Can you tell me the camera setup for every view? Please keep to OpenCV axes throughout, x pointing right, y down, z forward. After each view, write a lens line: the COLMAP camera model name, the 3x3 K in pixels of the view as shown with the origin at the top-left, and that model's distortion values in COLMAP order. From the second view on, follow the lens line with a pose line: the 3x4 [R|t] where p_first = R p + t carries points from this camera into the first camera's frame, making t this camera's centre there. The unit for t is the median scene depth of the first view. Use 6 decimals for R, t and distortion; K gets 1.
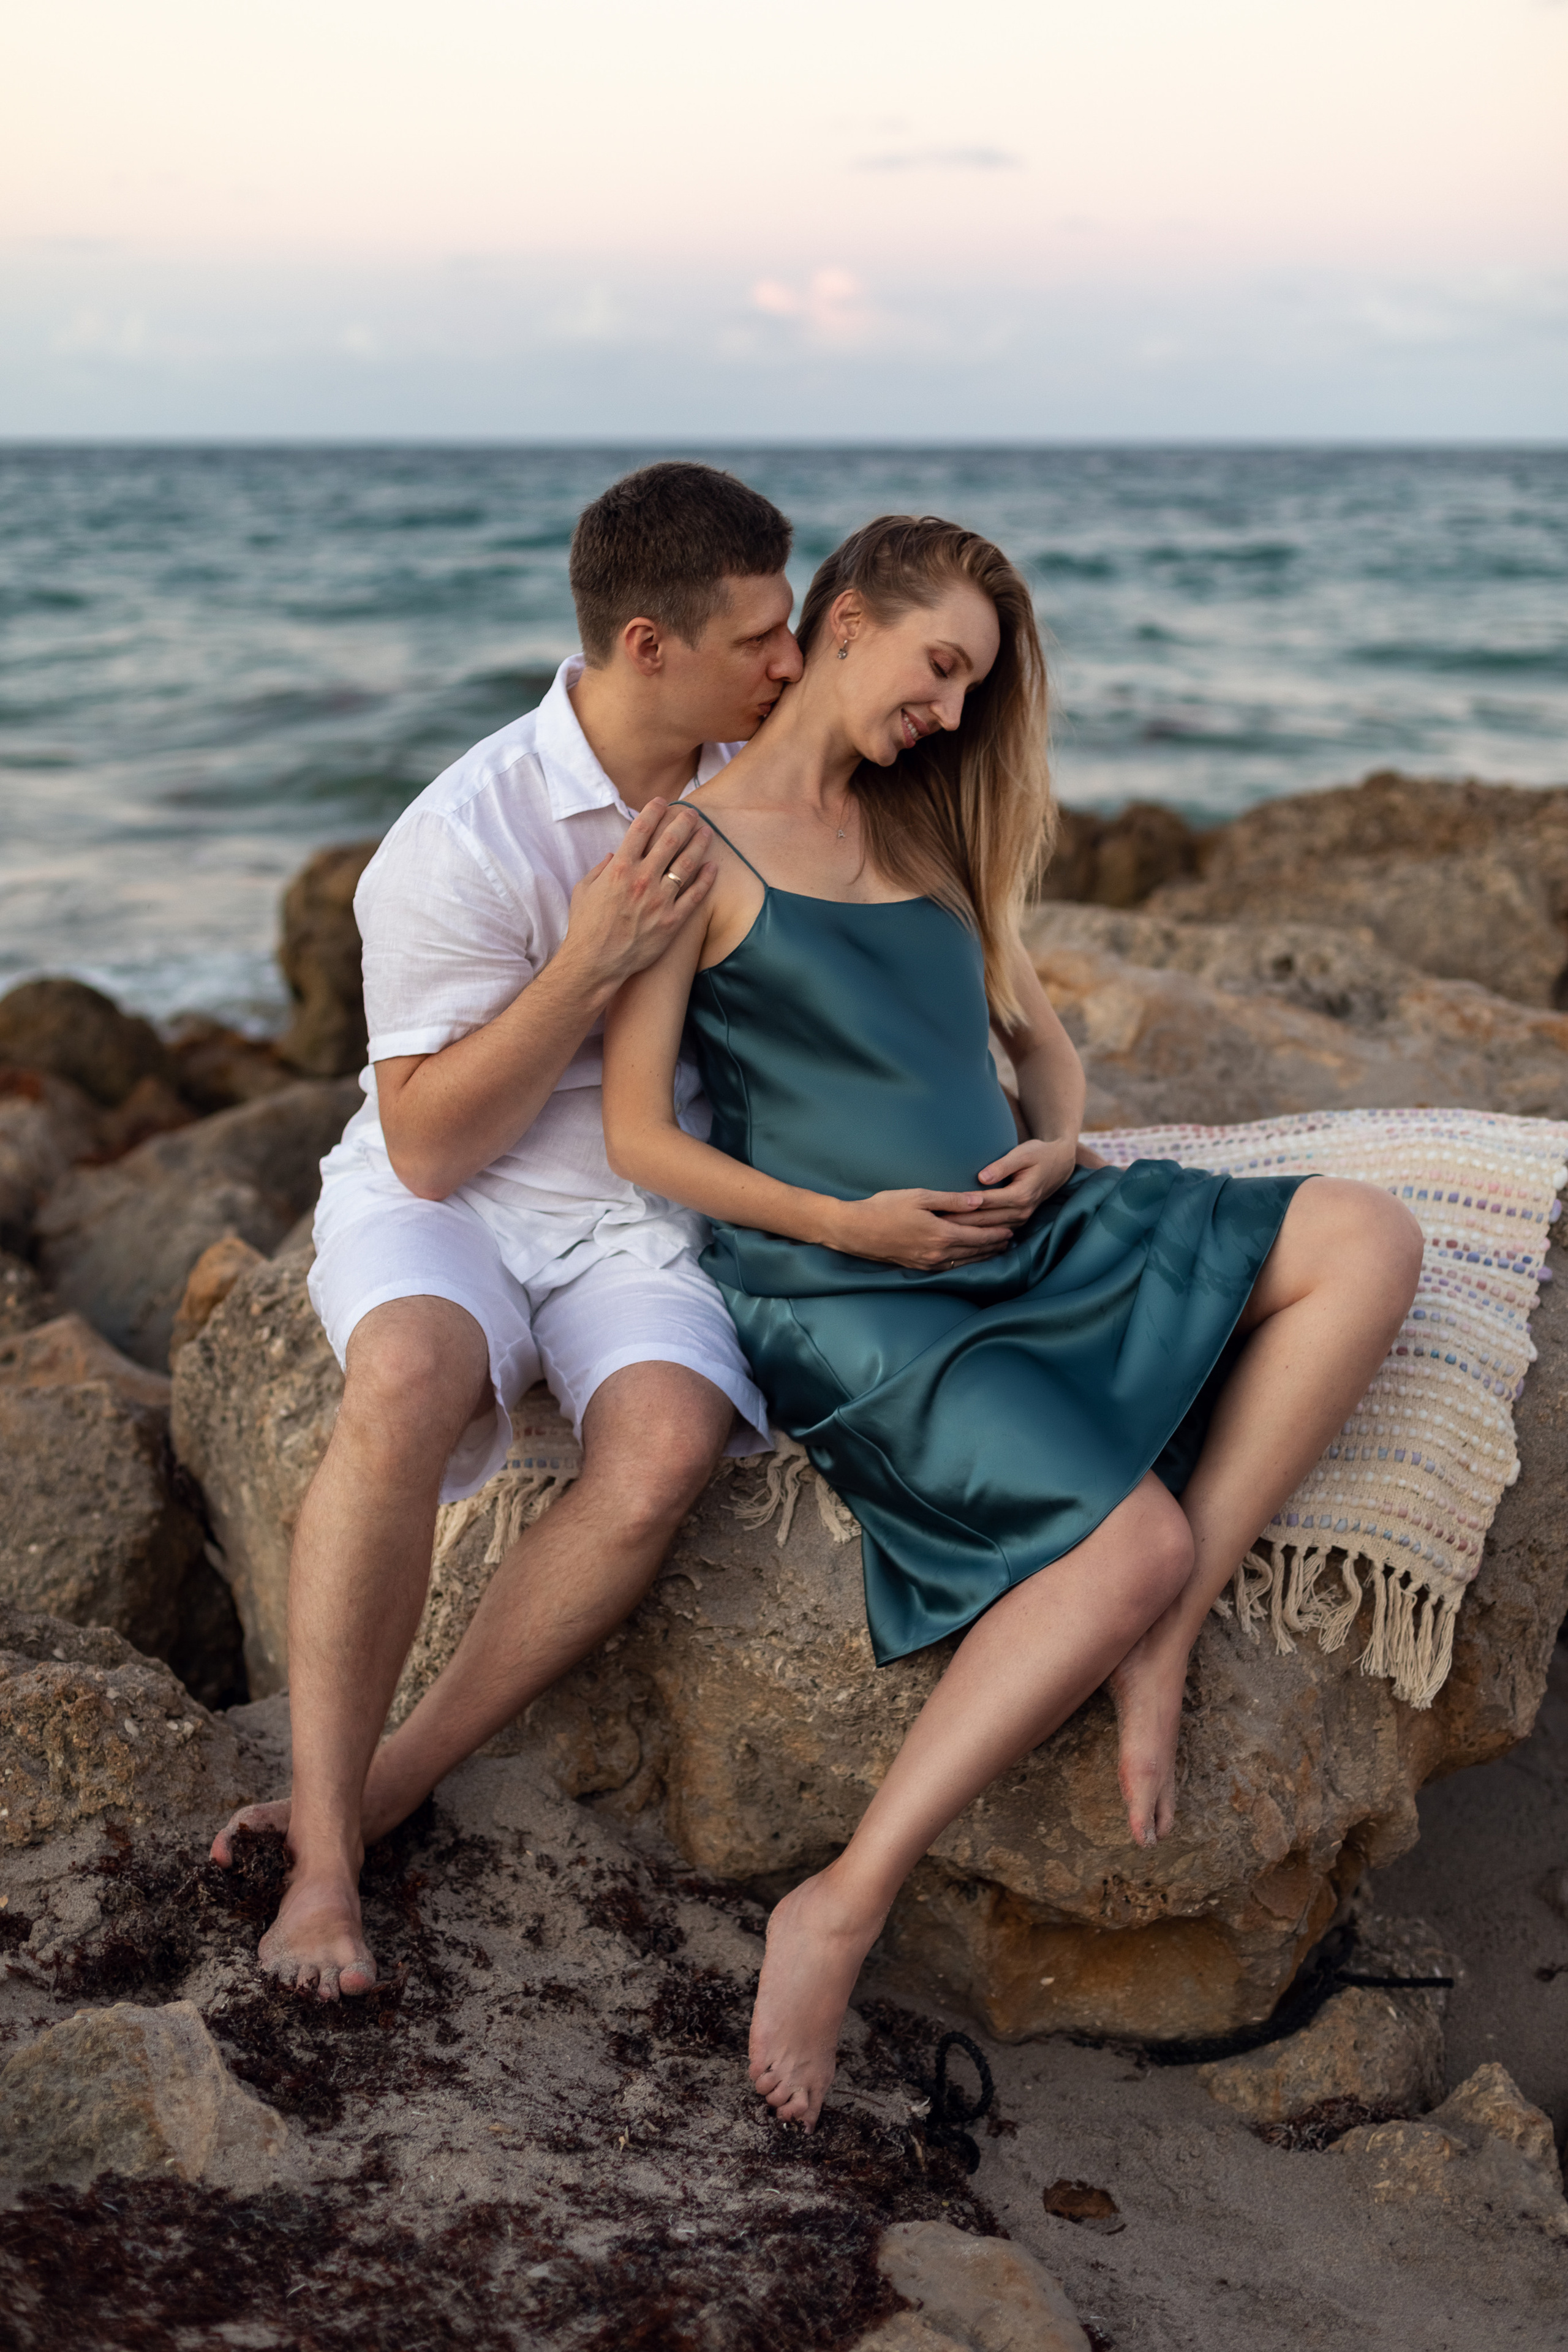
lens RADIAL K [[3328.9, 0, 891.3], [0, 3328.9, 1175.1], [0, 0, 1]] dist [-0.028812, 0.099589]
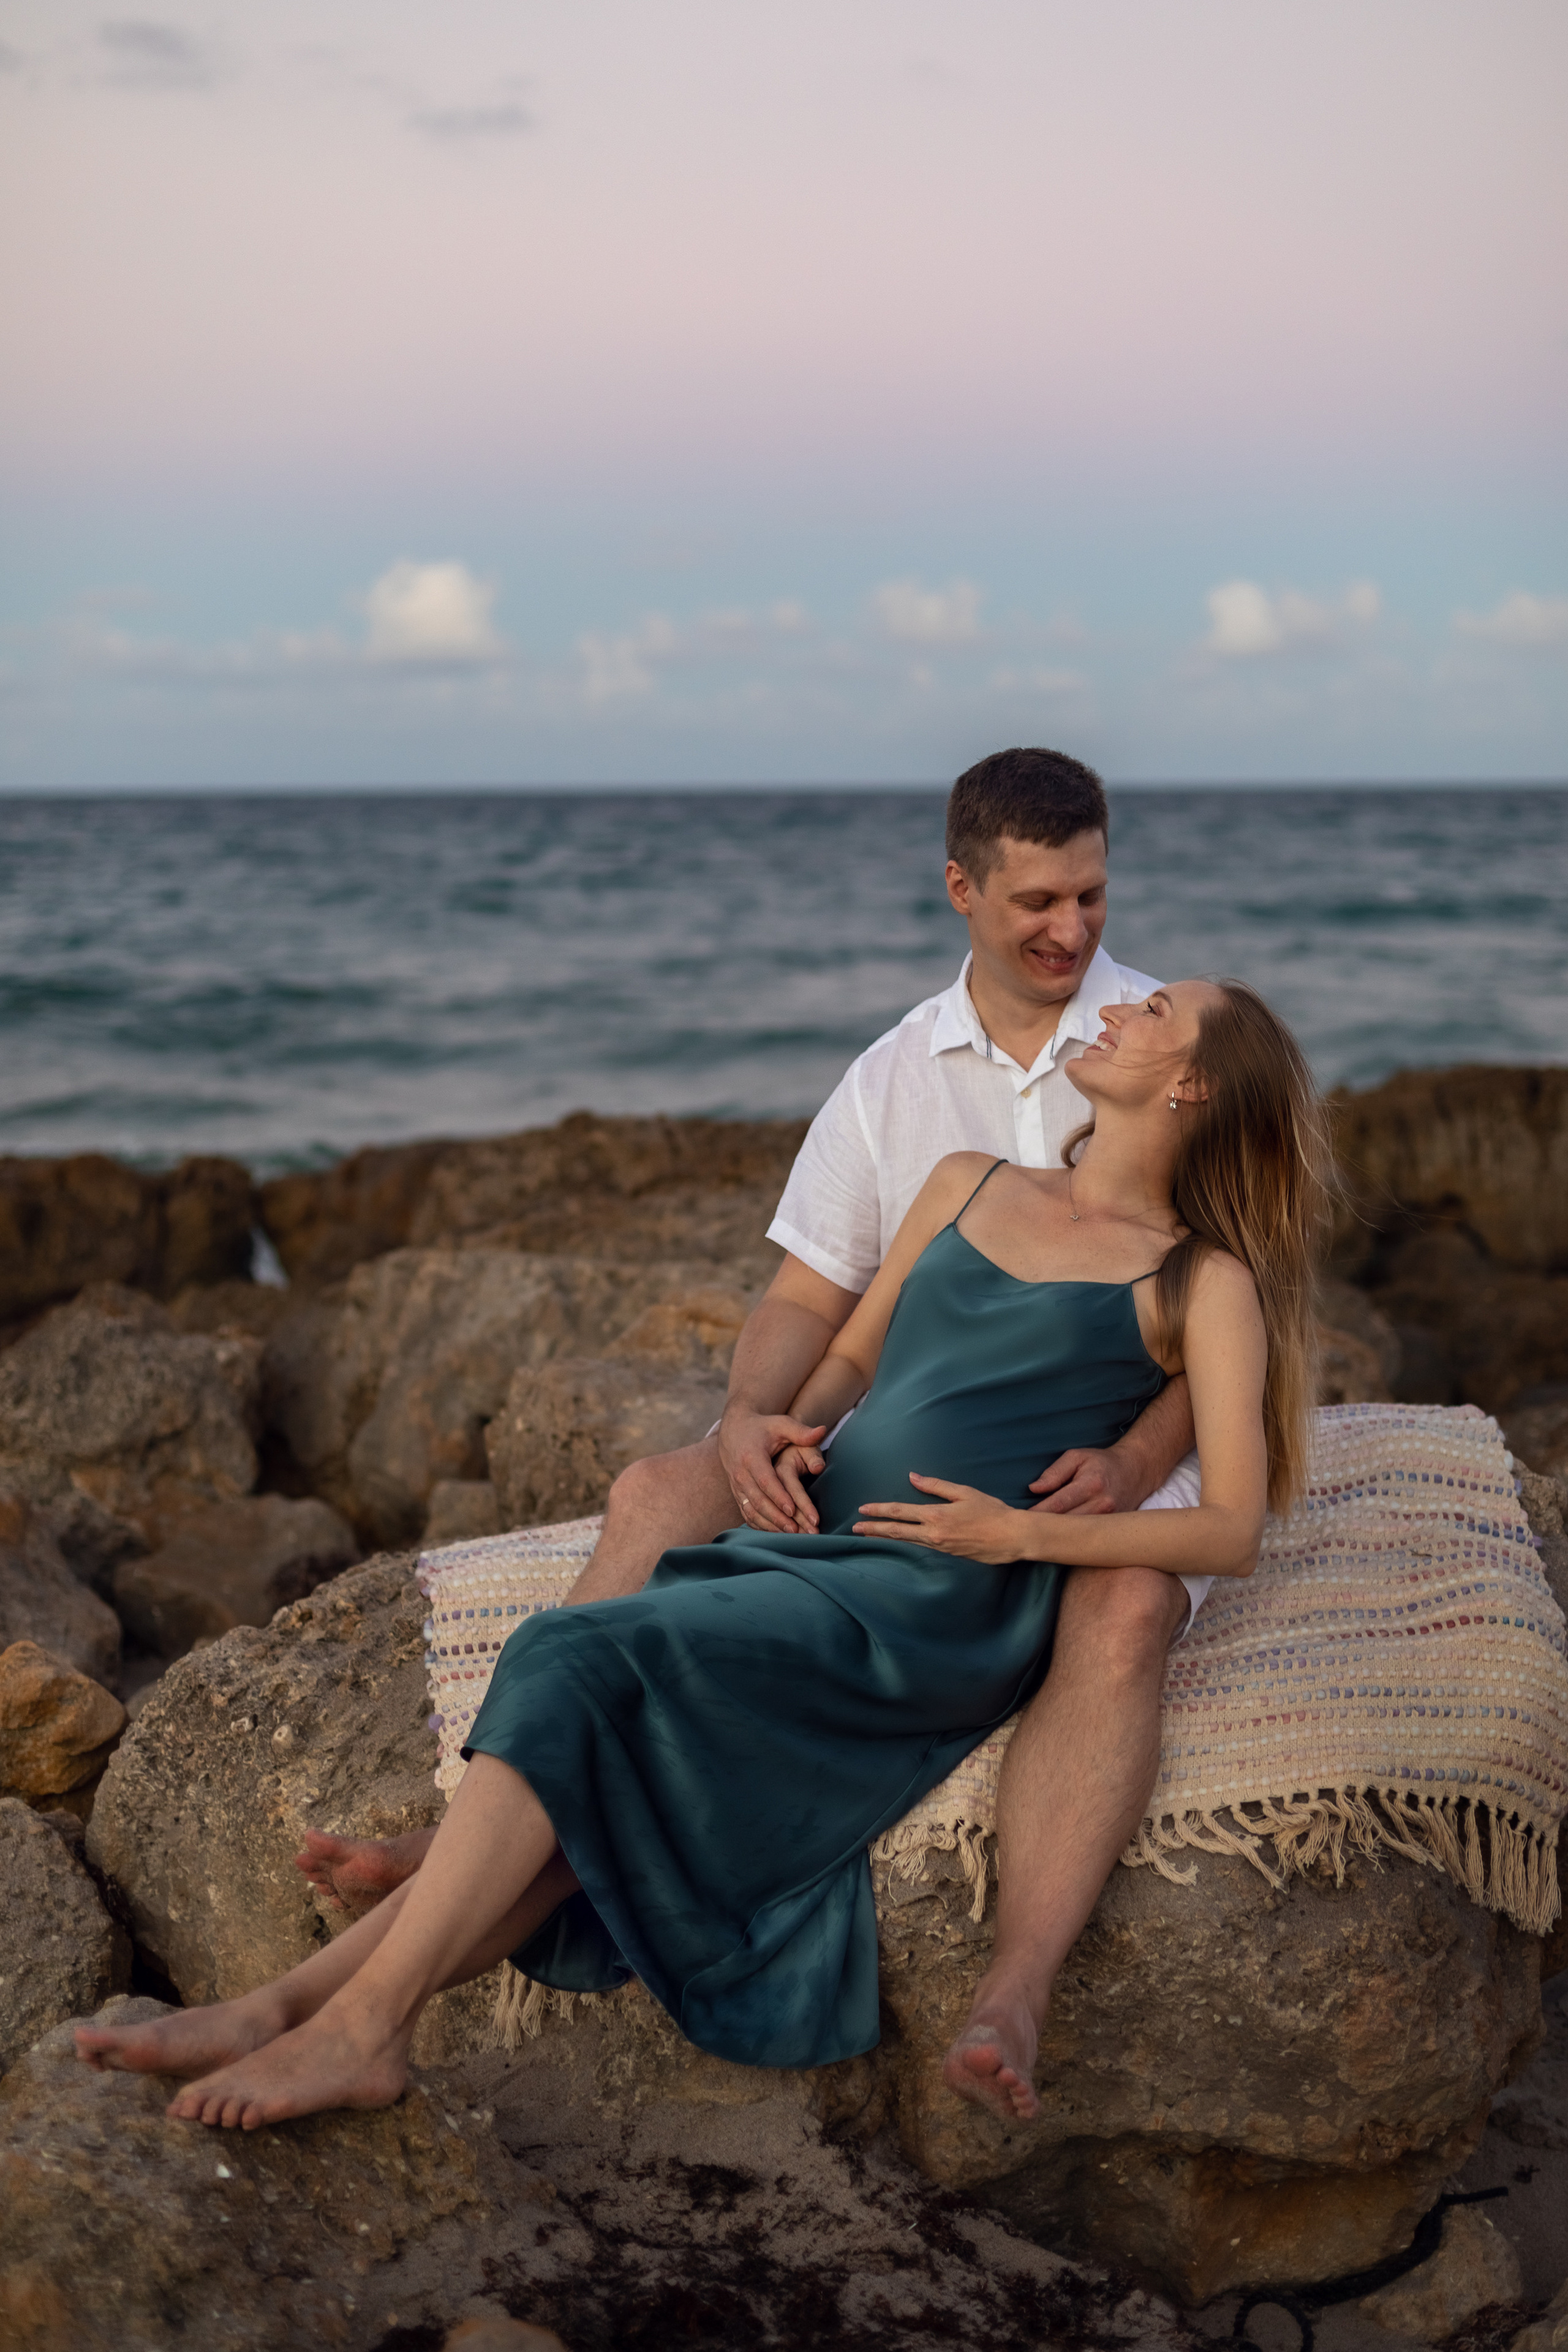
lens RADIAL K [[3328.9, 0, 891.3], [0, 3328.9, 1175.1], [0, 0, 1]] dist [-0.028812, 0.099589]
pose [[0.928847, -0.045993, 0.367598, -0.435626], [0.082927, 0.992897, -0.085312, -0.015780], [-0.361063, 0.109726, 0.926064, 0.015151]]
